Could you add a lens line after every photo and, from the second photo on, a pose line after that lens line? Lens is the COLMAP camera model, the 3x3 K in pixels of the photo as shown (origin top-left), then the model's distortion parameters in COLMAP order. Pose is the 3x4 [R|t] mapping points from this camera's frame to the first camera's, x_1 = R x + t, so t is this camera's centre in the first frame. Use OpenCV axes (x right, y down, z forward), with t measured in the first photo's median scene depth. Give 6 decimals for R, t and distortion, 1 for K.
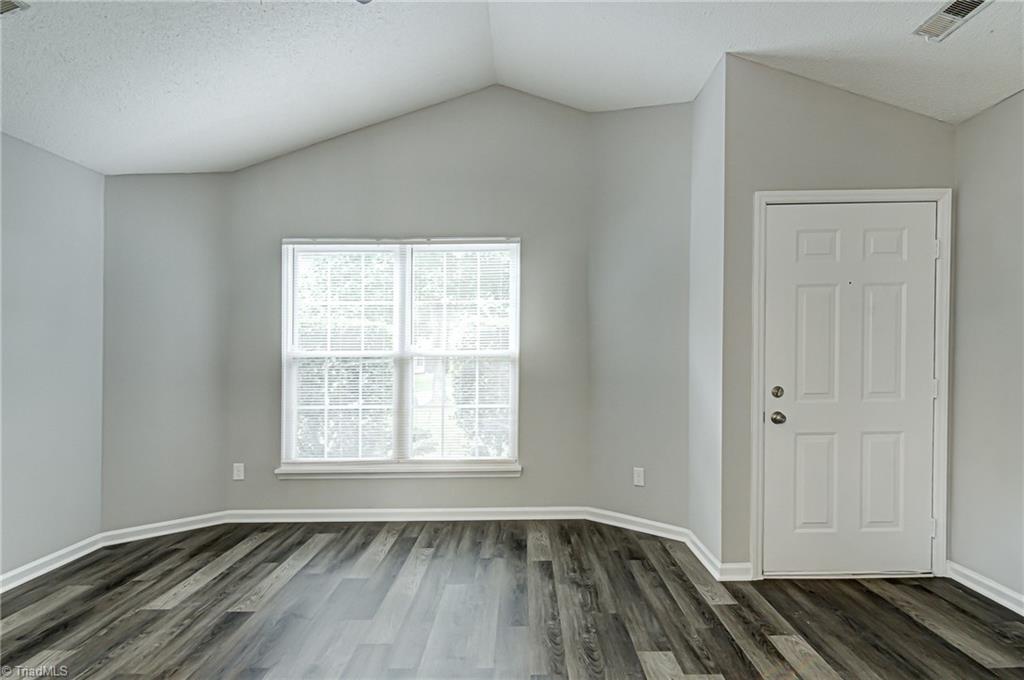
lens RADIAL K [[573.4, 0, 523.0], [0, 573.4, 353.9], [0, 0, 1]] dist [0.025406, -0.023284]
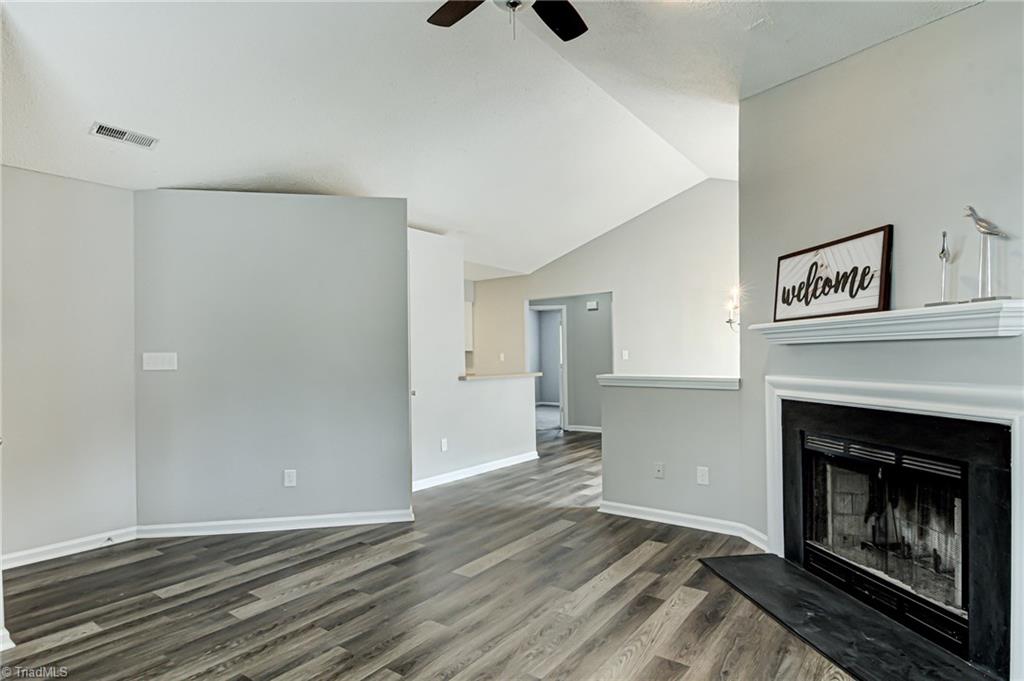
lens RADIAL K [[543.7, 0, 518.6], [0, 543.7, 354.2], [0, 0, 1]] dist [0.015152, -0.018755]
pose [[-0.807652, 0.024194, 0.589163, -0.594890], [0.019985, 0.999707, -0.013657, 0.003092], [-0.589321, 0.000745, -0.807899, 1.014226]]
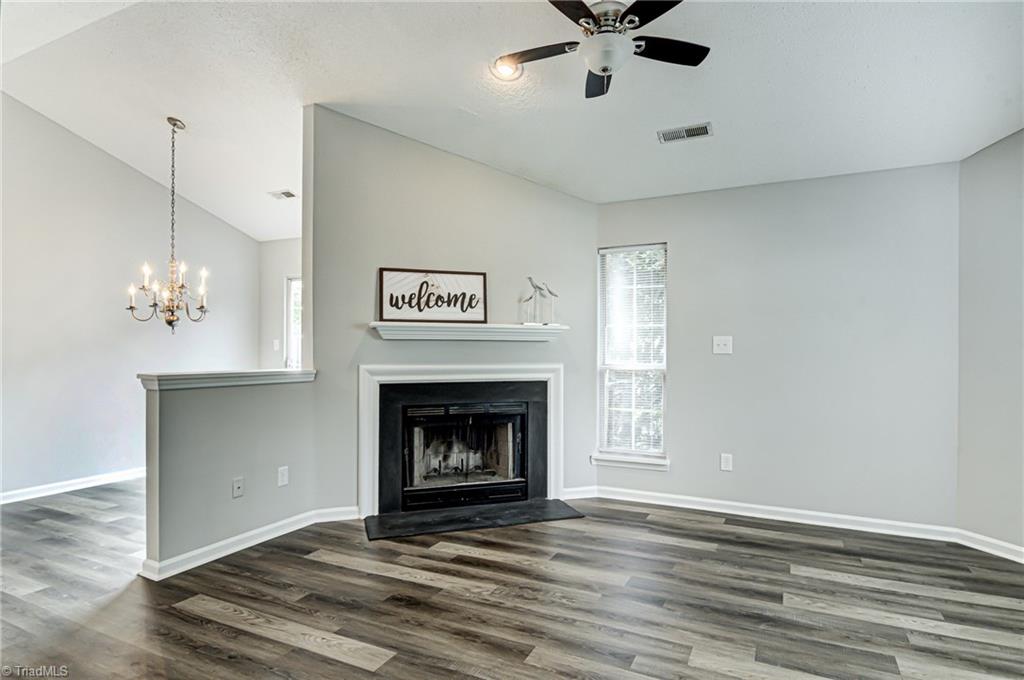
lens RADIAL K [[553.1, 0, 512.0], [0, 553.1, 340.0], [0, 0, 1]] dist [0.016360, -0.019955]
pose [[-0.445751, -0.002600, -0.895153, 0.465031], [0.004181, 0.999979, -0.004987, -0.008395], [0.895147, -0.005965, -0.445730, 0.768904]]
